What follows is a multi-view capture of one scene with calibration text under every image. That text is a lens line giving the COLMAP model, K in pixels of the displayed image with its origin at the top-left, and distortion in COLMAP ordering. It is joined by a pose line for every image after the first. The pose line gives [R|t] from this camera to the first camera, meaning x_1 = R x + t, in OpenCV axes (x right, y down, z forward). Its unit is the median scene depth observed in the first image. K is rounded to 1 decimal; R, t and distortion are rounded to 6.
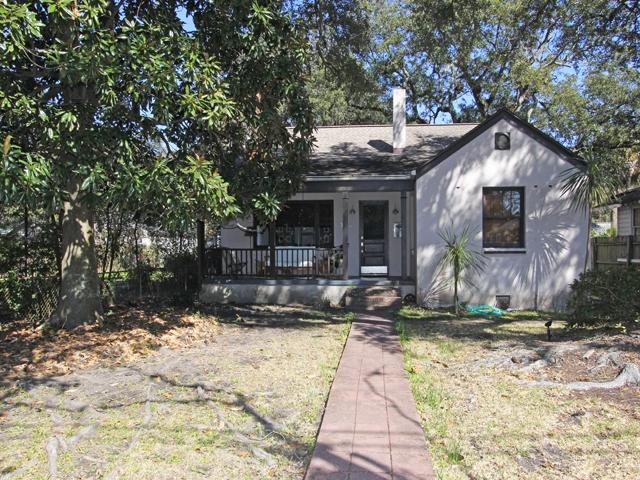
lens RADIAL K [[435.8, 0, 320.7], [0, 435.8, 242.0], [0, 0, 1]] dist [0.002593, -0.000914]
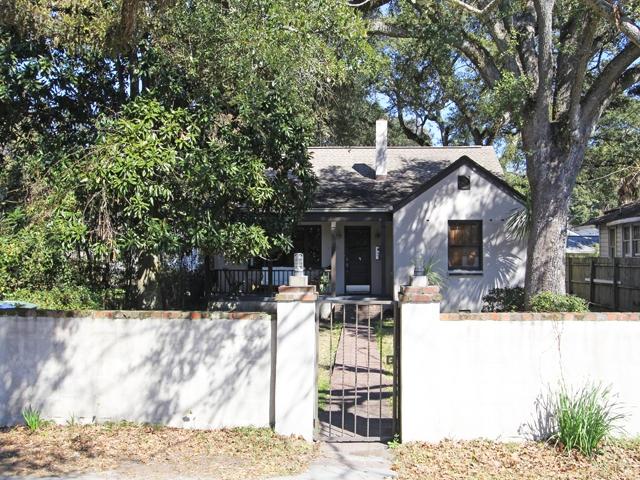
lens RADIAL K [[635.6, 0, 319.2], [0, 635.6, 239.5], [0, 0, 1]] dist [0.011846, 0.000000]
pose [[0.997864, 0.005402, 0.065104, -0.081682], [-0.004716, 0.999932, -0.010685, -0.043137], [-0.065157, 0.010355, 0.997821, -0.602267]]
